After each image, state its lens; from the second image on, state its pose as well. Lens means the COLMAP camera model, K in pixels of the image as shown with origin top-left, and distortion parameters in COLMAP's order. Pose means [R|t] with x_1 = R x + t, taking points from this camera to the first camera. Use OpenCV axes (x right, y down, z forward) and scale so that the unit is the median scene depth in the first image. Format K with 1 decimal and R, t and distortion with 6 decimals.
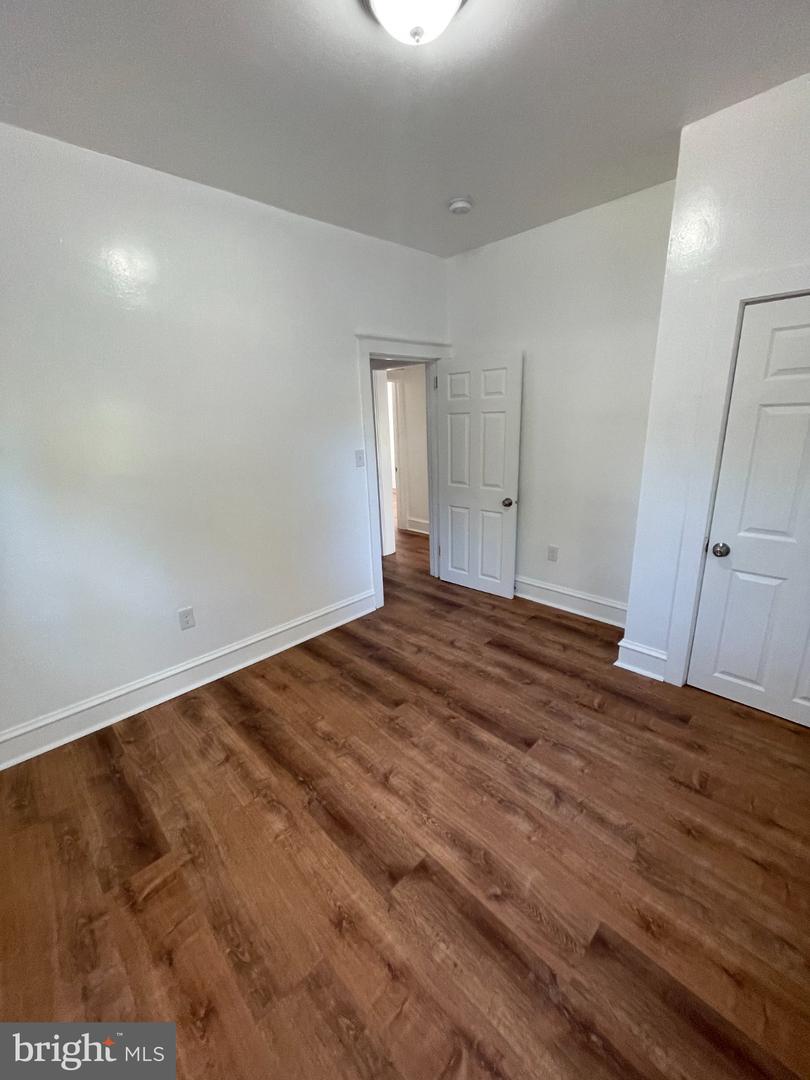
lens RADIAL K [[433.1, 0, 404.9], [0, 433.1, 537.9], [0, 0, 1]] dist [-0.002198, -0.000325]
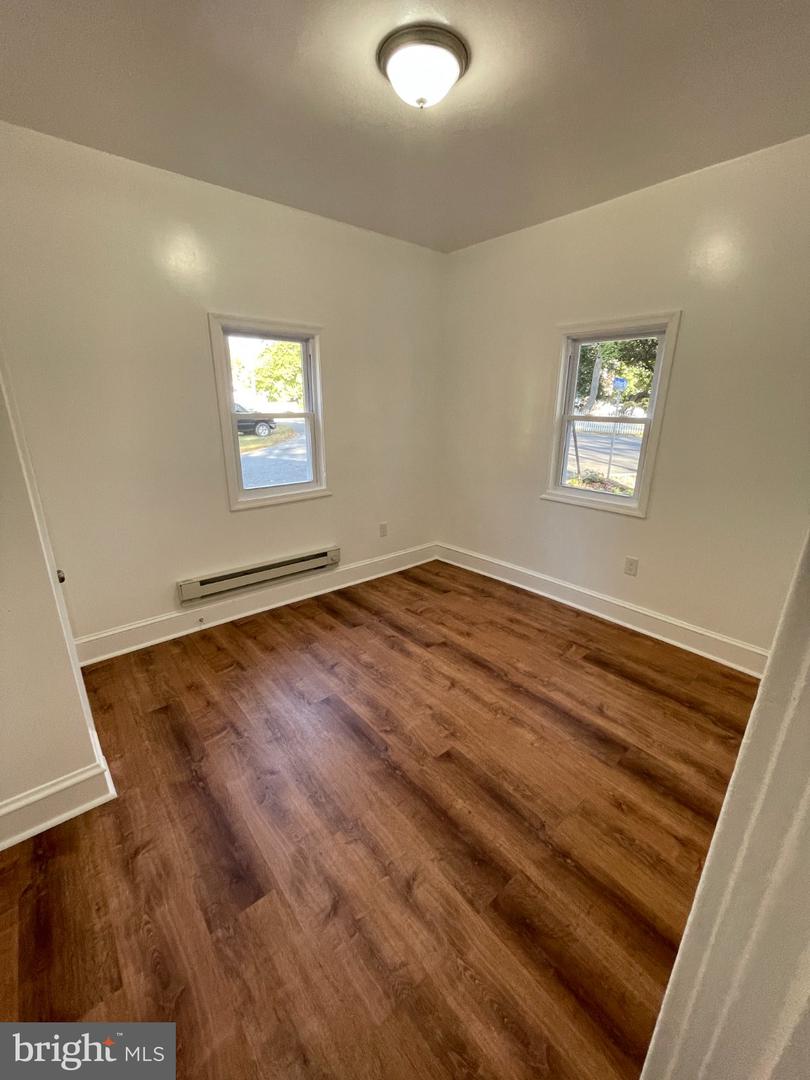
lens RADIAL K [[433.1, 0, 407.8], [0, 433.1, 542.0], [0, 0, 1]] dist [-0.002198, -0.000325]
pose [[-0.997420, 0.008230, 0.071311, -0.005003], [0.047017, 0.825564, 0.562347, -0.476208], [-0.054244, 0.564249, -0.823821, 1.673601]]
